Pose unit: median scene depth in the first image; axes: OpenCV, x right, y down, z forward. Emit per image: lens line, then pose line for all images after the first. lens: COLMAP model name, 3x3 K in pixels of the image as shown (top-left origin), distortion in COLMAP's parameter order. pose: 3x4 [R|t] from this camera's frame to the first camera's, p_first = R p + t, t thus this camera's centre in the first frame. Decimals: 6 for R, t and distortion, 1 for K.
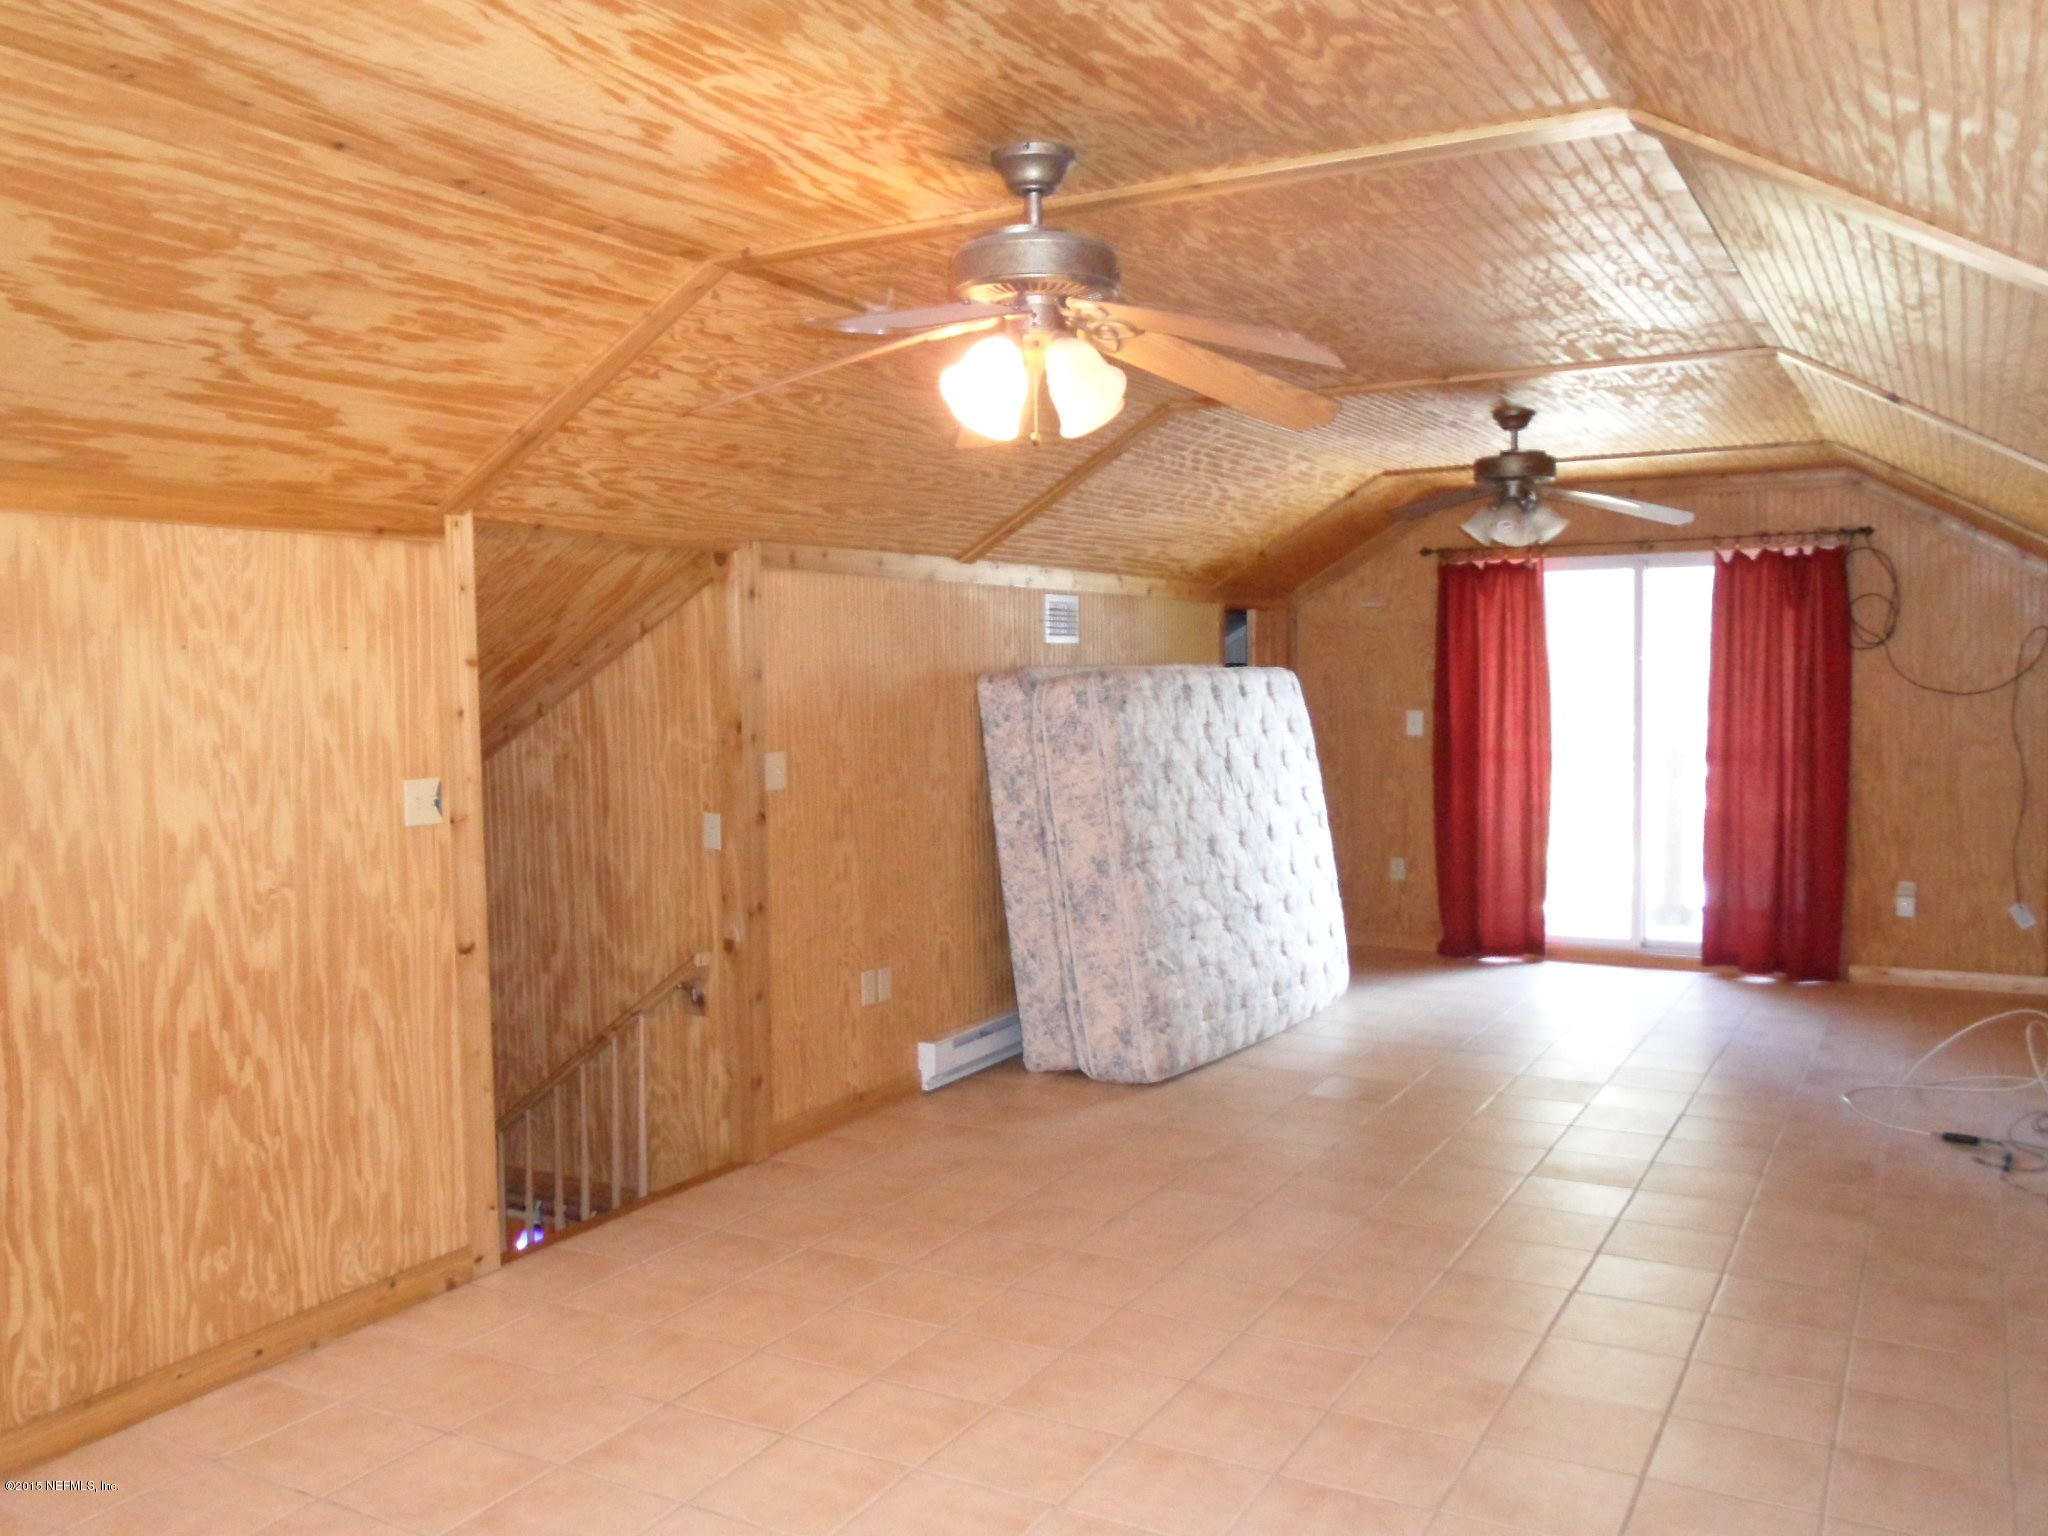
lens RADIAL K [[1692.7, 0, 1026.3], [0, 1692.7, 768.1], [0, 0, 1]] dist [-0.004328, 0.002171]
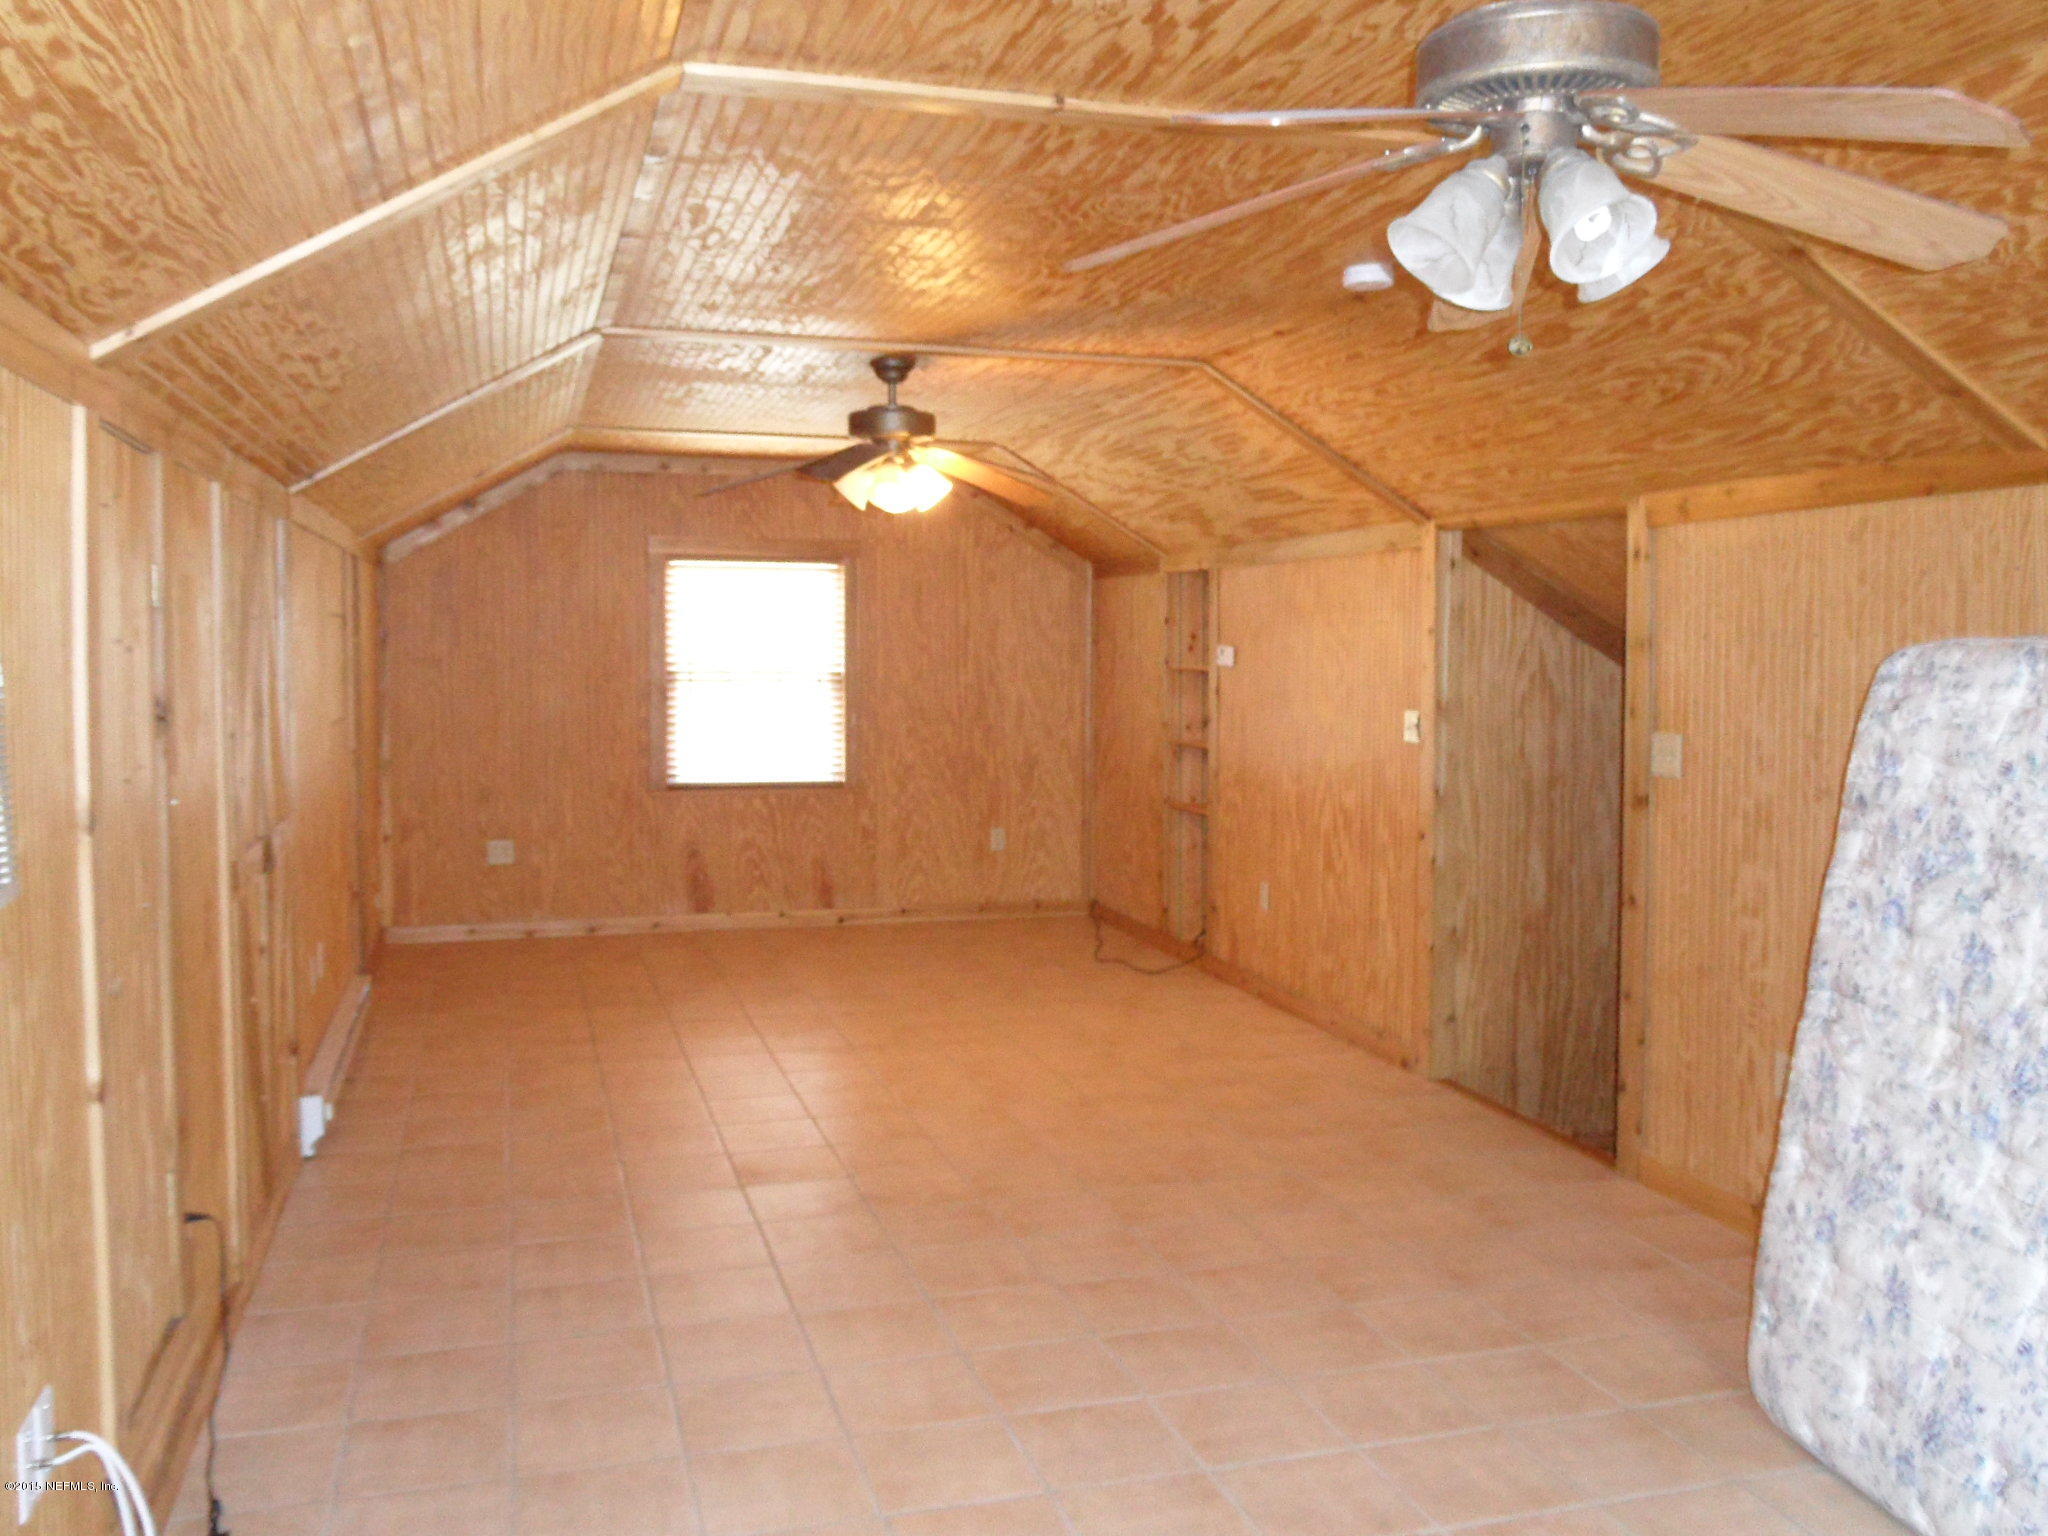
lens RADIAL K [[1692.7, 0, 1025.4], [0, 1692.7, 762.7], [0, 0, 1]] dist [-0.004328, 0.002171]
pose [[-0.703134, 0.052534, -0.709114, 0.943594], [-0.043426, 0.992233, 0.116568, -0.108527], [0.709730, 0.112757, -0.695391, 1.843441]]
